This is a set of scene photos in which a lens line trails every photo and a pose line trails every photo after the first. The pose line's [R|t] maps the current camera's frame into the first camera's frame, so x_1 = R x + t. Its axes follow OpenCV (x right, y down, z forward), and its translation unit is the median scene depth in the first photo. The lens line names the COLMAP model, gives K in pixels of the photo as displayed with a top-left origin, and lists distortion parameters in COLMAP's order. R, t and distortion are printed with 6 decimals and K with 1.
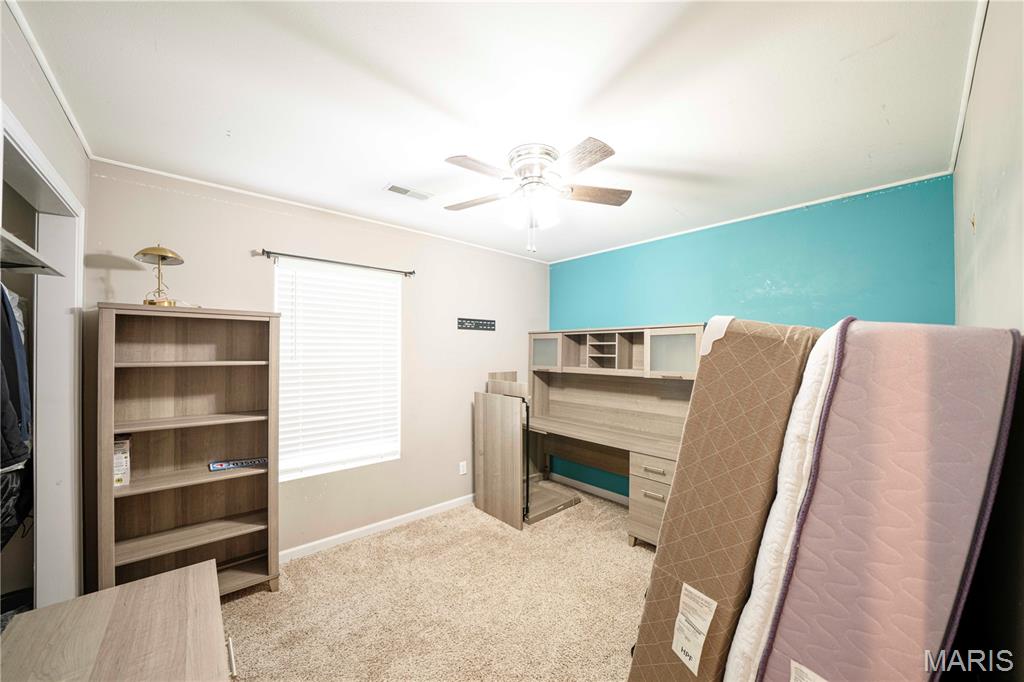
lens RADIAL K [[366.4, 0, 509.3], [0, 366.4, 349.3], [0, 0, 1]] dist [-0.020239, 0.000026]
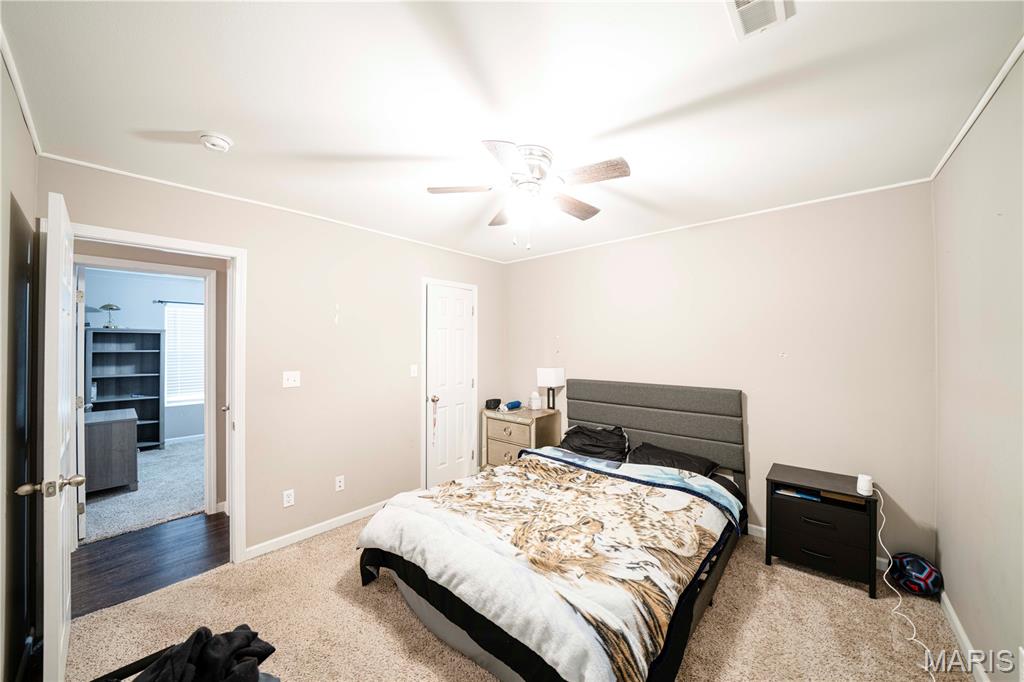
lens RADIAL K [[362.7, 0, 512.0], [0, 362.7, 341.0], [0, 0, 1]] dist [-0.019268, -0.000046]
pose [[0.991229, -0.000107, 0.132155, 1.265809], [0.000525, 0.999995, -0.003124, -0.018916], [-0.132154, 0.003166, 0.991224, -1.553347]]
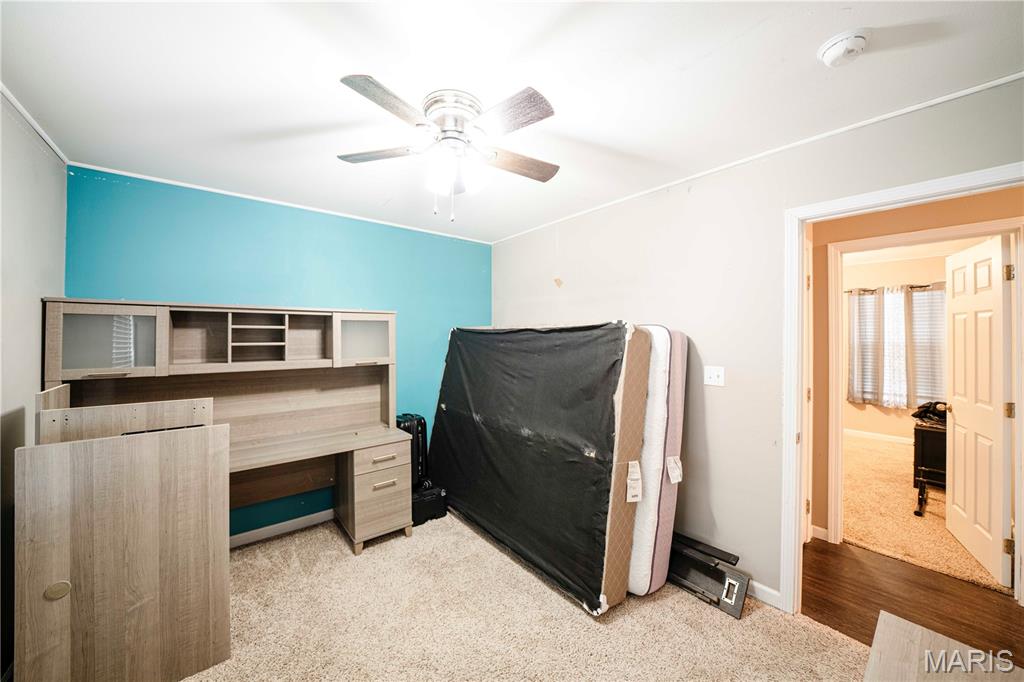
lens RADIAL K [[364.9, 0, 513.5], [0, 364.9, 332.3], [0, 0, 1]] dist [-0.020433, 0.000023]
pose [[0.030017, 0.003074, 0.999545, -0.742447], [-0.005150, 0.999982, -0.002920, -0.011241], [-0.999536, -0.005060, 0.030033, 0.804772]]
